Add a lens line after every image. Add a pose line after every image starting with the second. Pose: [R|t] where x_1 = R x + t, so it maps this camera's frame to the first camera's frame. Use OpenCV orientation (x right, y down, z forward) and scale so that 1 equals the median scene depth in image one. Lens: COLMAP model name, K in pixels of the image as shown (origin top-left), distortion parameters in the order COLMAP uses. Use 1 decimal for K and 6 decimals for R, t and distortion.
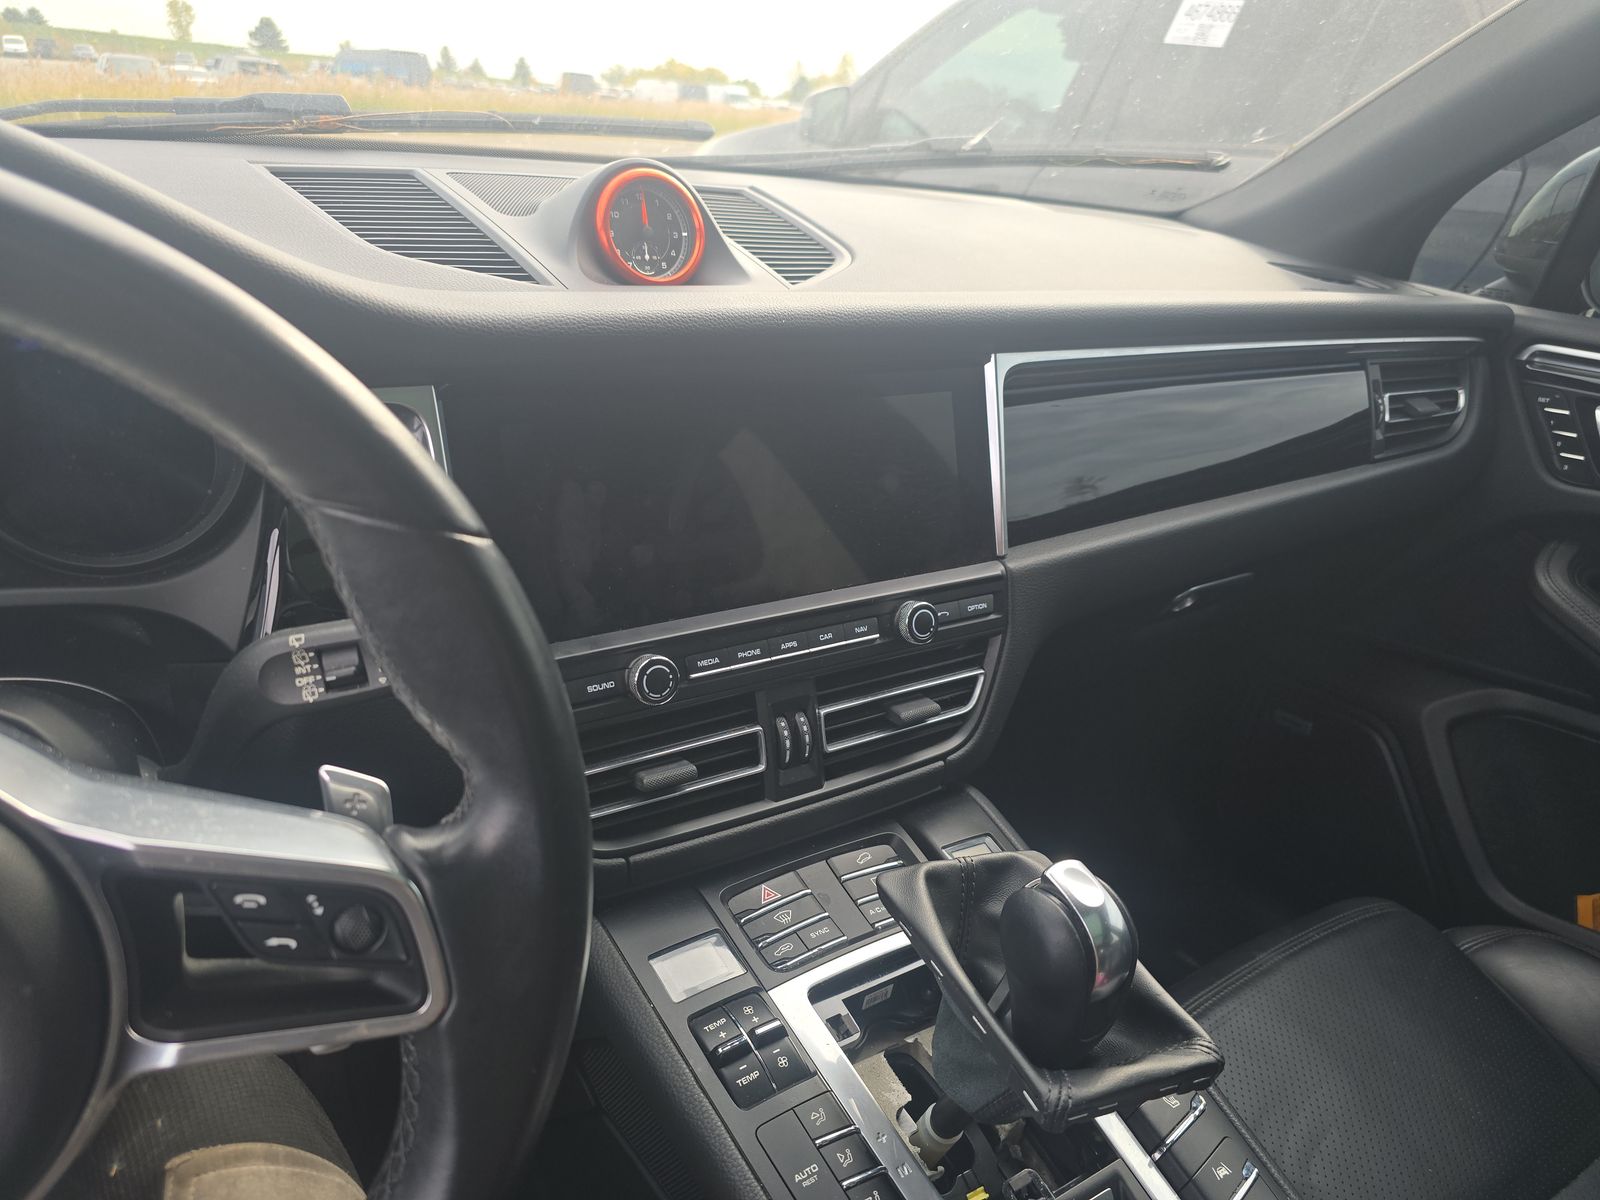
lens RADIAL K [[1098.3, 0, 800.0], [0, 1098.3, 600.0], [0, 0, 1]] dist [0.000383, -0.002575]
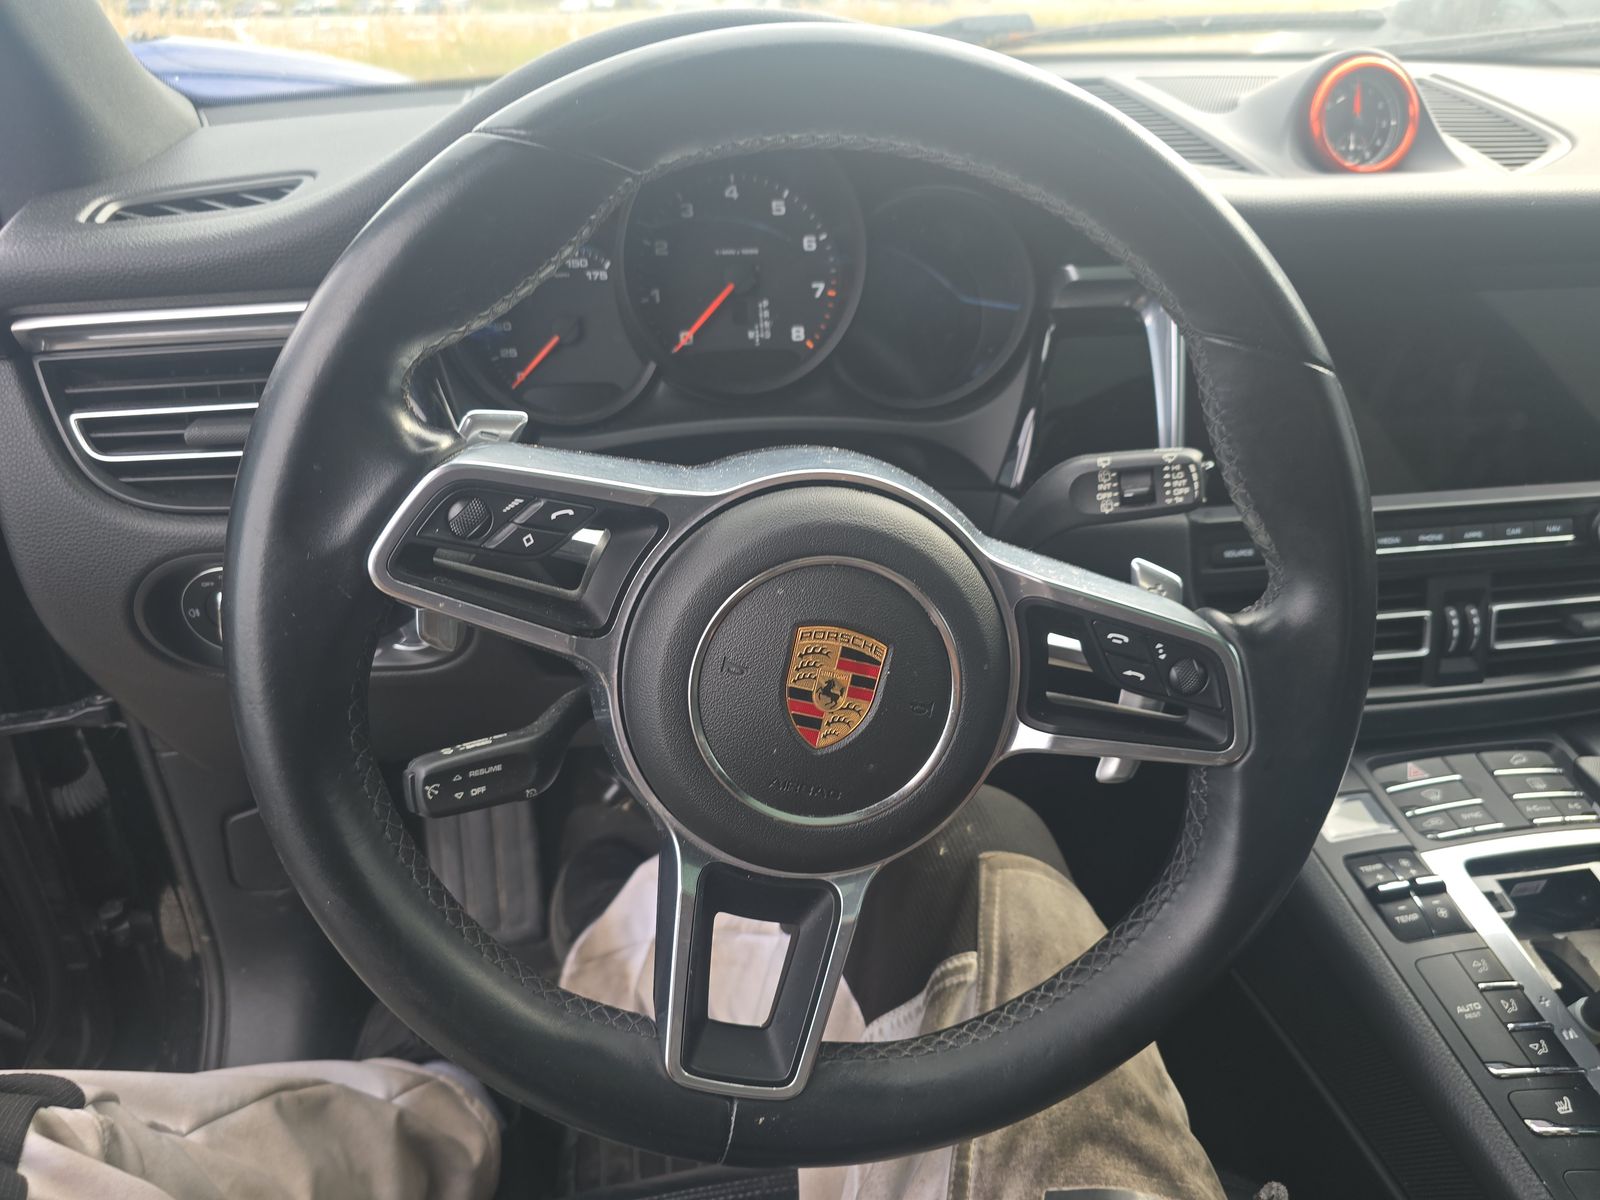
lens RADIAL K [[1078.7, 0, 800.0], [0, 1078.7, 600.0], [0, 0, 1]] dist [-0.001771, -0.026138]
pose [[0.895783, 0.127683, -0.425759, -0.153289], [-0.095293, 0.990748, 0.096628, 0.071761], [0.434157, -0.045986, 0.899663, -0.172133]]
